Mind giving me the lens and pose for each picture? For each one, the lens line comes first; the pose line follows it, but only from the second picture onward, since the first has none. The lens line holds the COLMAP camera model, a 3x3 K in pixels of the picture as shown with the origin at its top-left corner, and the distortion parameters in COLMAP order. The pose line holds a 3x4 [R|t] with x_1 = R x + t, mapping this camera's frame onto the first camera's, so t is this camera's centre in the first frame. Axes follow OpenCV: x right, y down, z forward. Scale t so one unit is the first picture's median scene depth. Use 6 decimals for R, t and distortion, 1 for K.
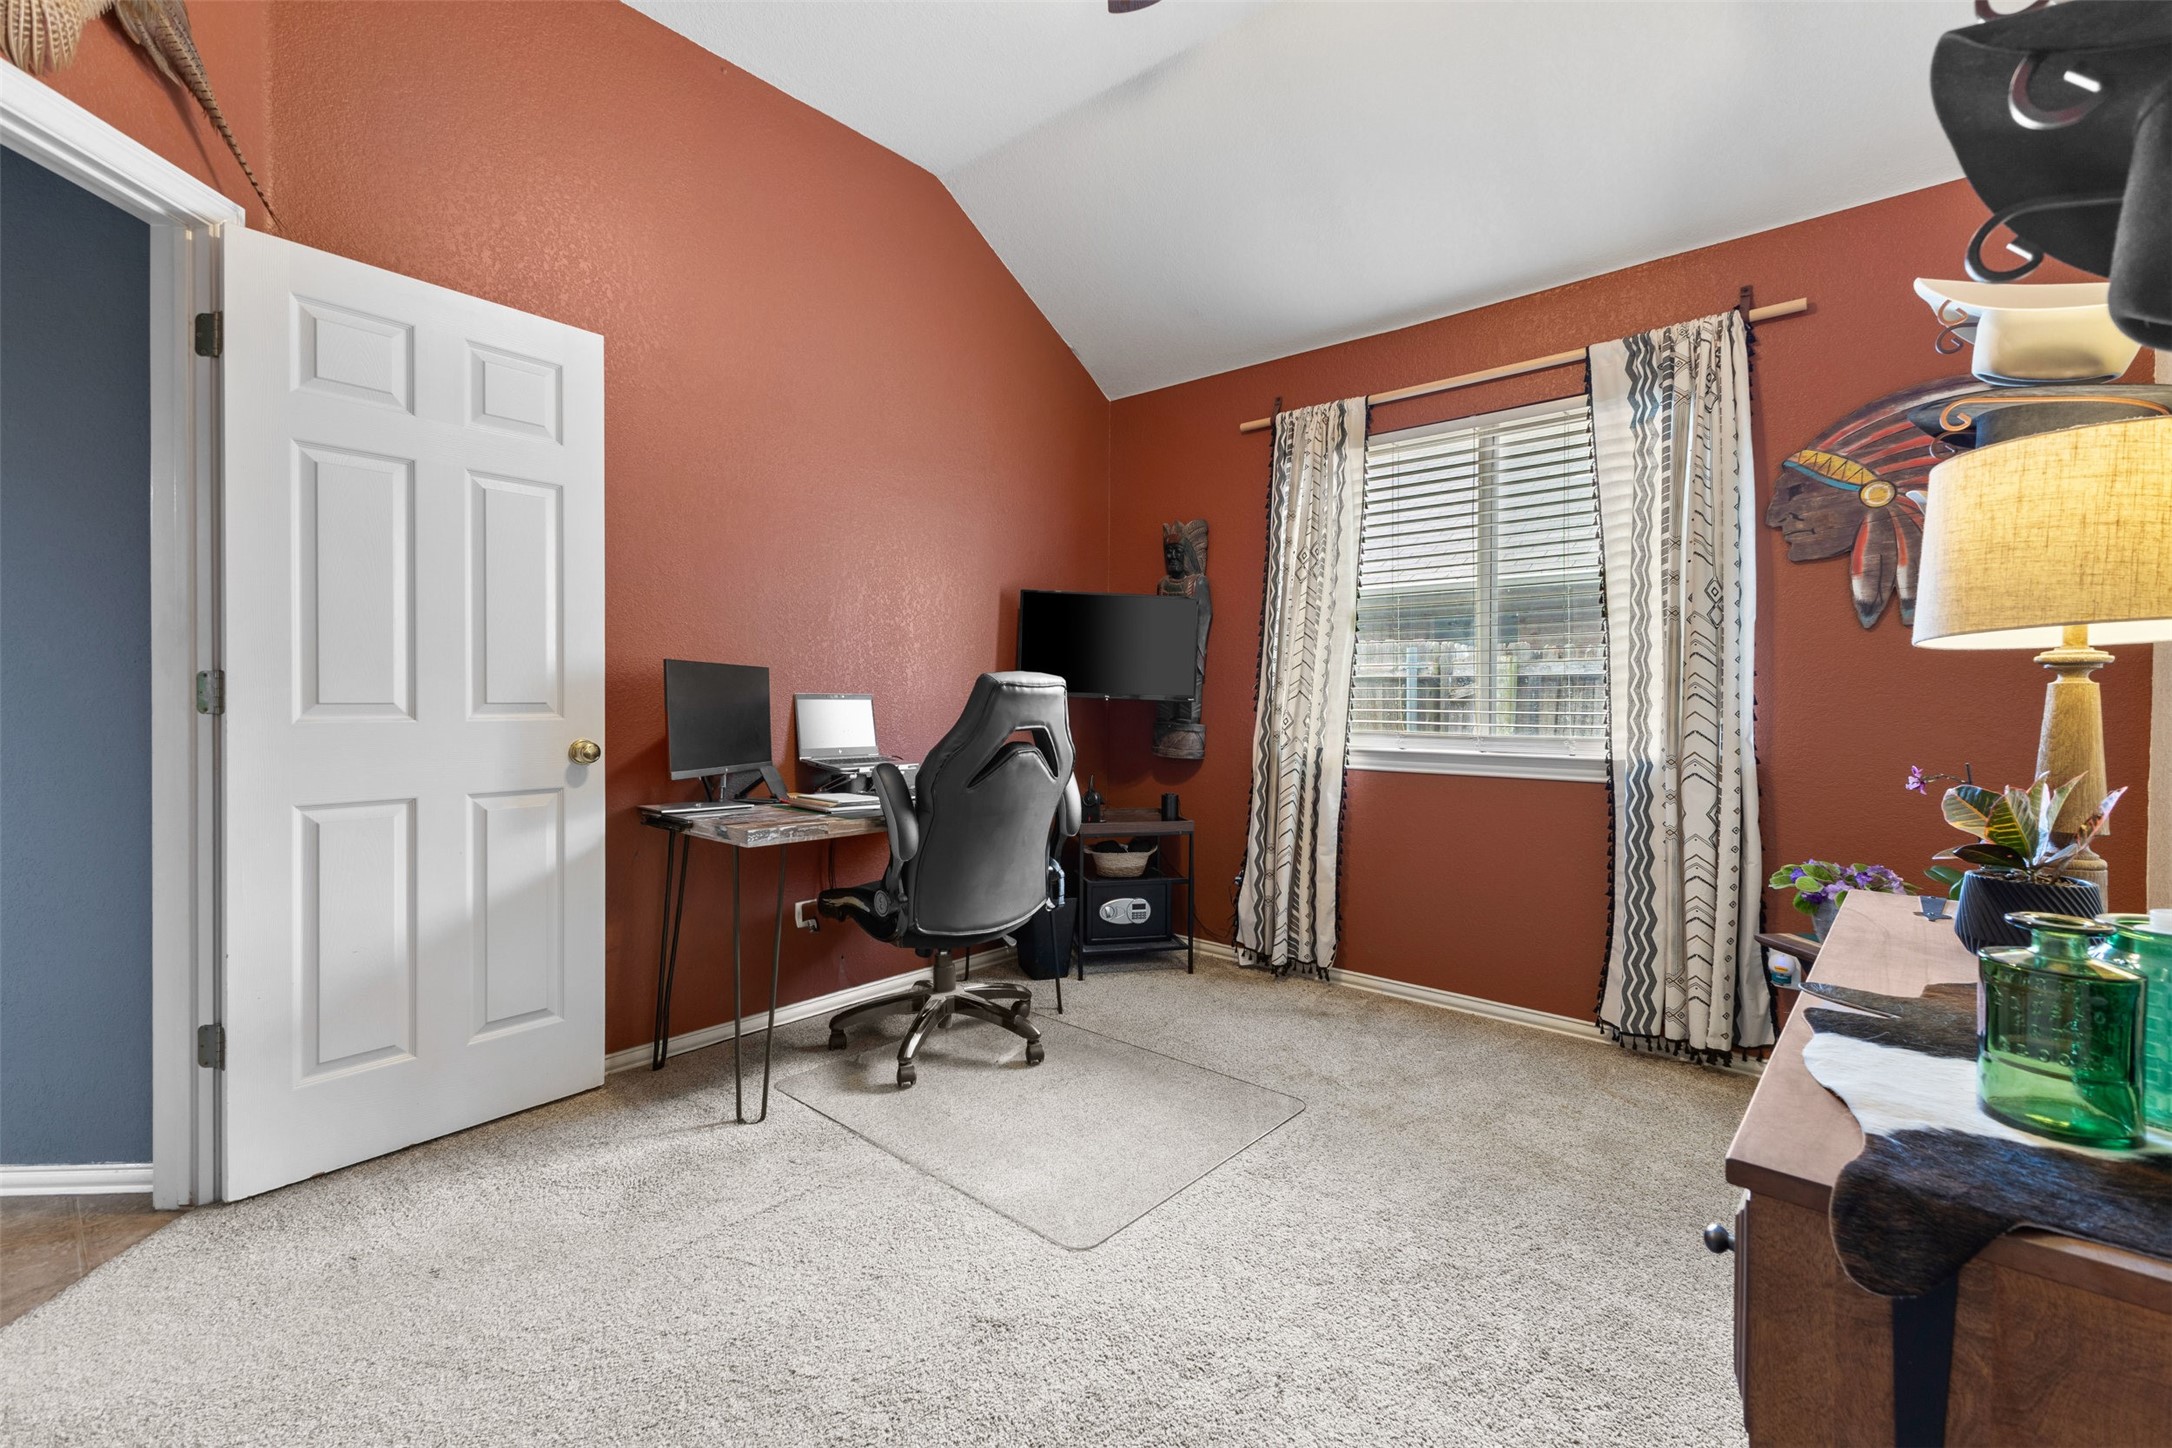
lens RADIAL K [[939.0, 0, 1089.8], [0, 939.0, 709.9], [0, 0, 1]] dist [0.007552, -0.000964]
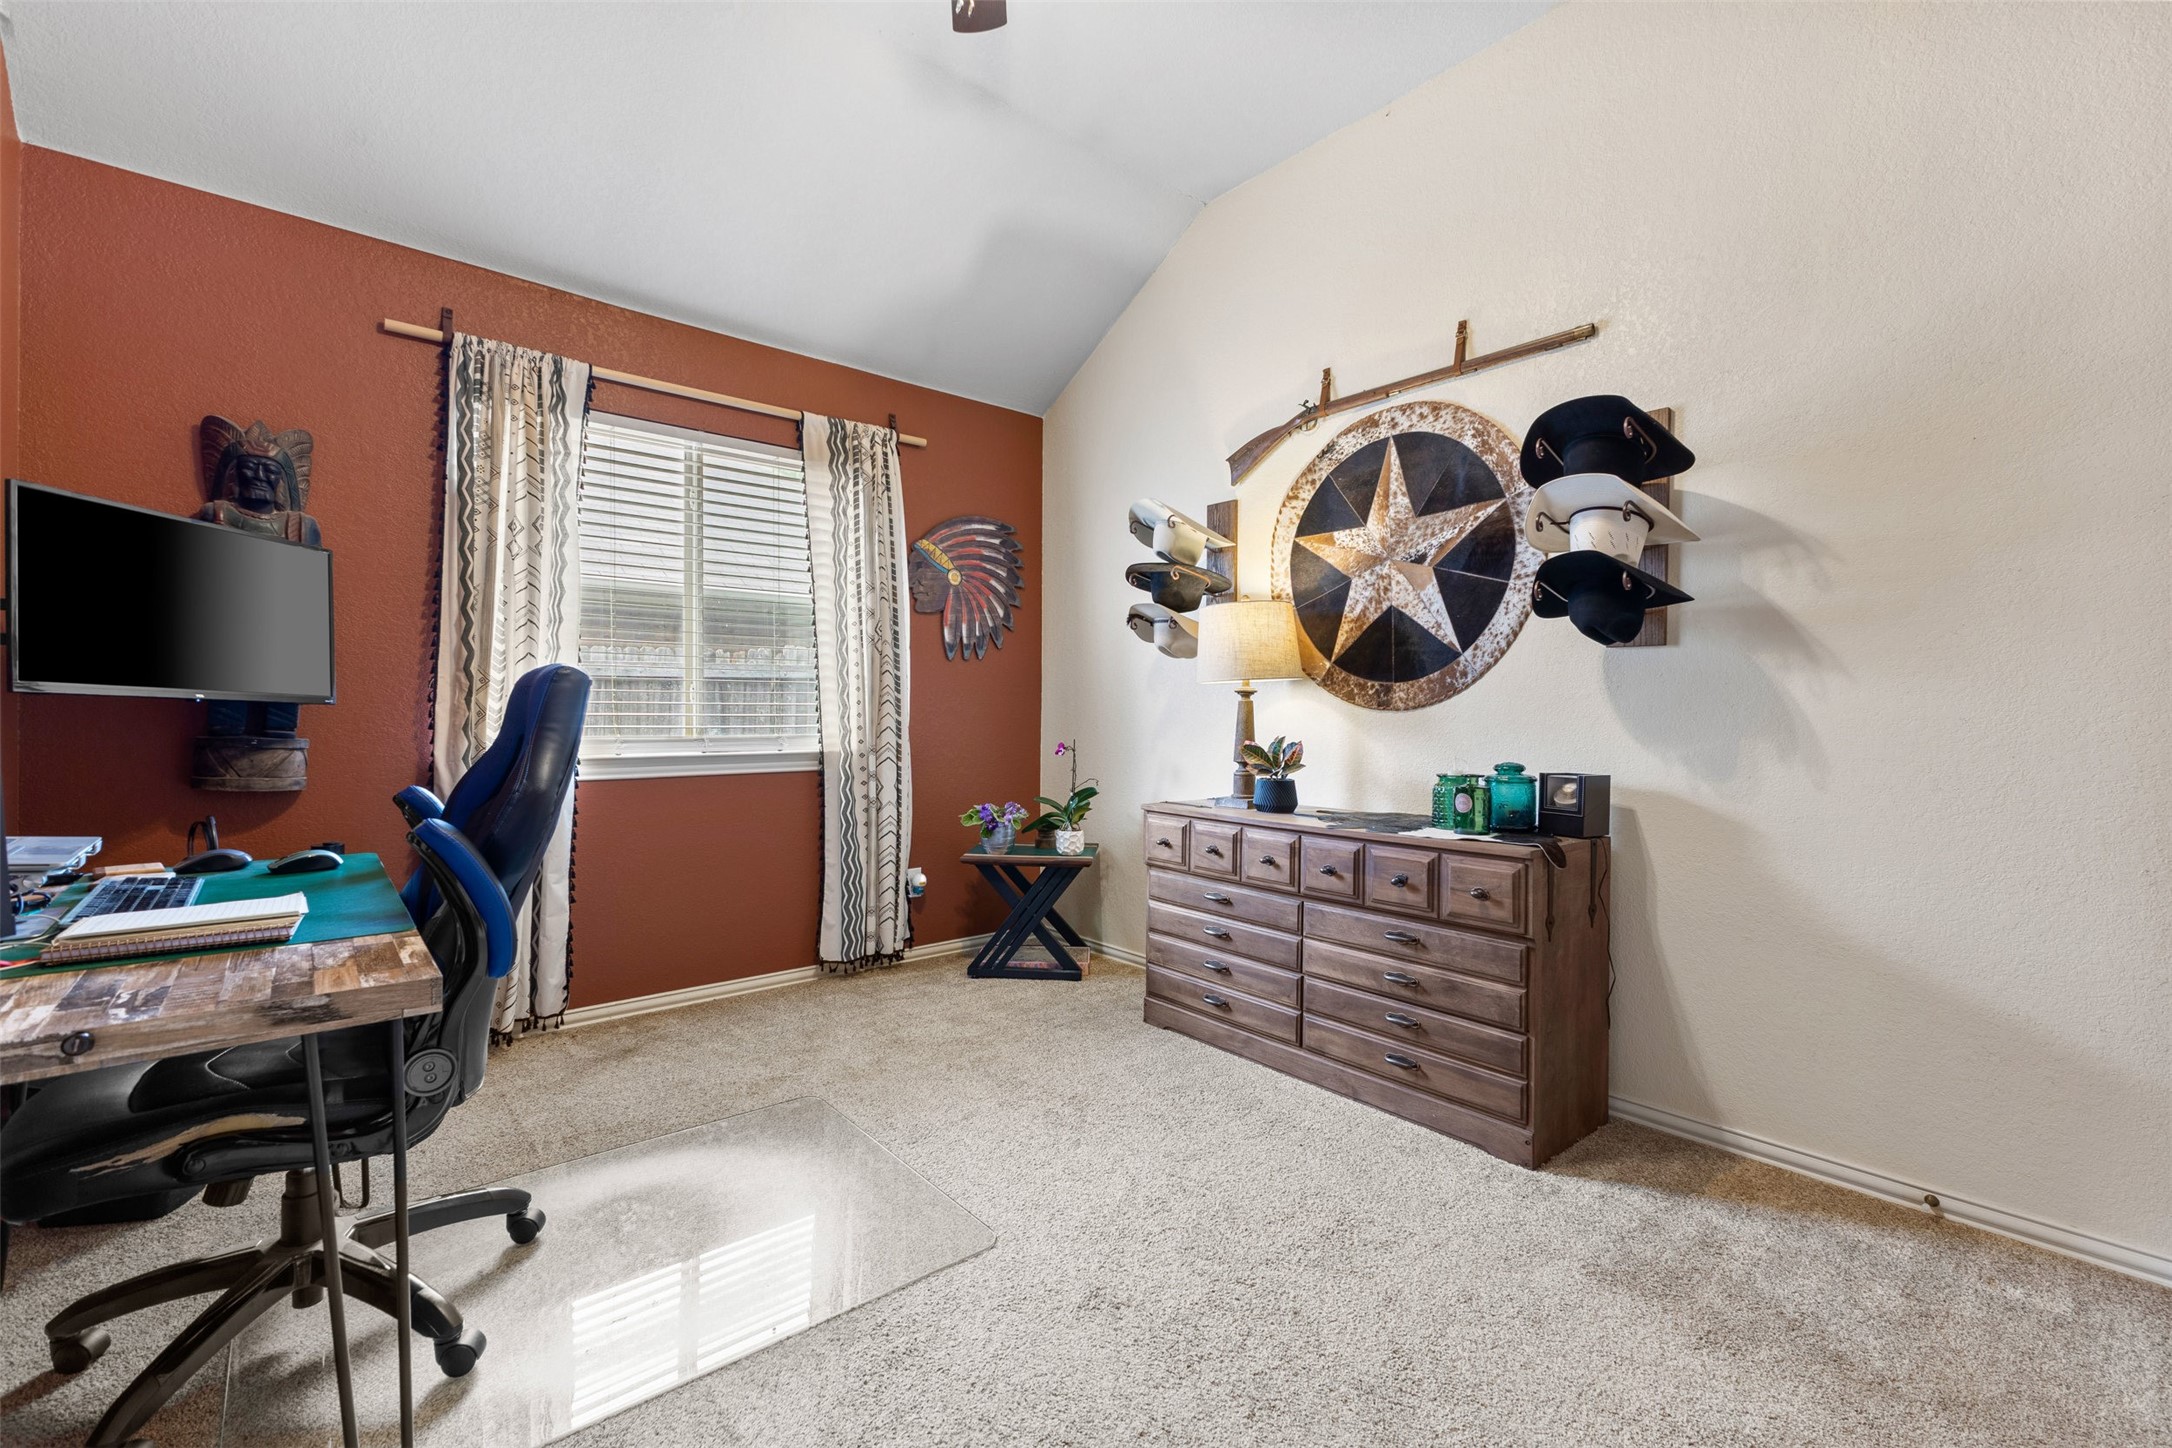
lens RADIAL K [[939.0, 0, 1090.9], [0, 939.0, 722.8], [0, 0, 1]] dist [0.007552, -0.000964]
pose [[0.136703, -0.019685, 0.990416, -0.631718], [0.002937, 0.999806, 0.019466, -0.008787], [-0.990608, 0.000248, 0.136734, 0.473232]]
